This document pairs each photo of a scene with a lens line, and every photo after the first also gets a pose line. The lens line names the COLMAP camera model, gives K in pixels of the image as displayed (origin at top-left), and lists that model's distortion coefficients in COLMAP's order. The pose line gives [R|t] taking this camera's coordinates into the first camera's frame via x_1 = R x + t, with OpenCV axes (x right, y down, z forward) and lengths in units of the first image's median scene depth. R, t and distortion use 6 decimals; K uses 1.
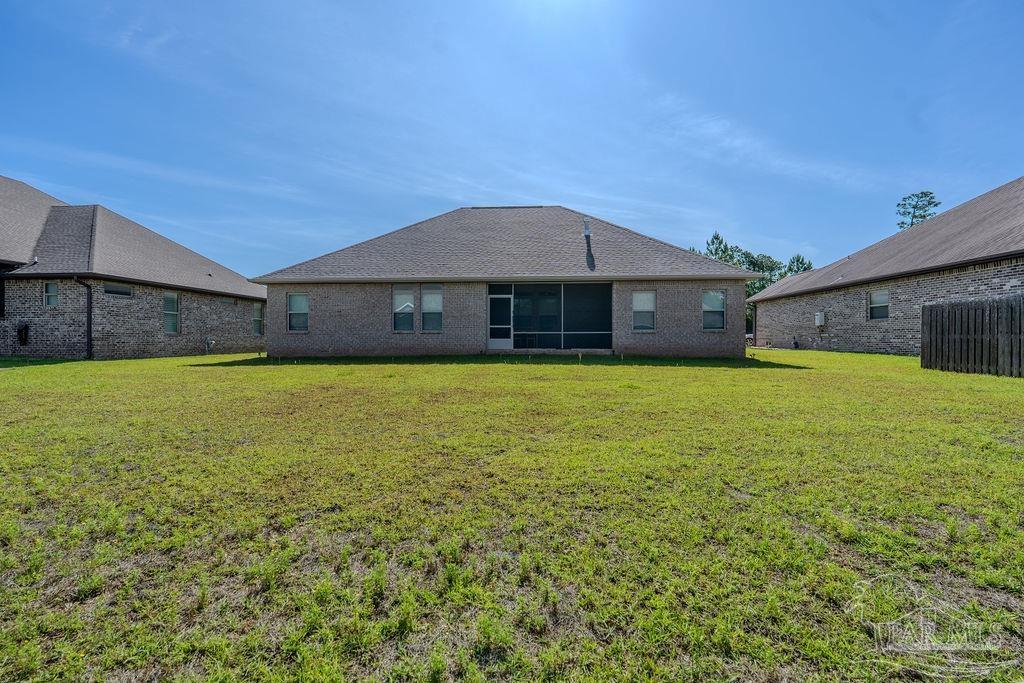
lens RADIAL K [[460.9, 0, 512.0], [0, 460.9, 341.5], [0, 0, 1]] dist [-0.024313, 0.000031]
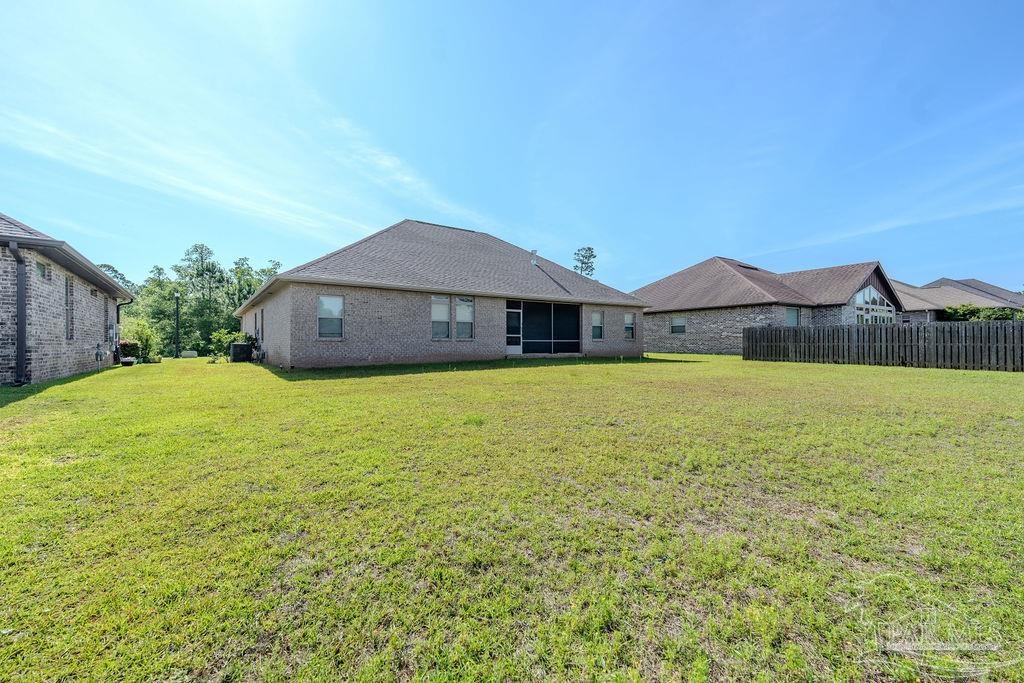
lens RADIAL K [[428.6, 0, 512.0], [0, 428.6, 341.5], [0, 0, 1]] dist [0.021942, -0.000035]
pose [[0.781321, 0.001746, 0.624127, -0.730330], [0.005416, 0.999939, -0.009578, -0.006499], [-0.624106, 0.010864, 0.781264, 0.128443]]
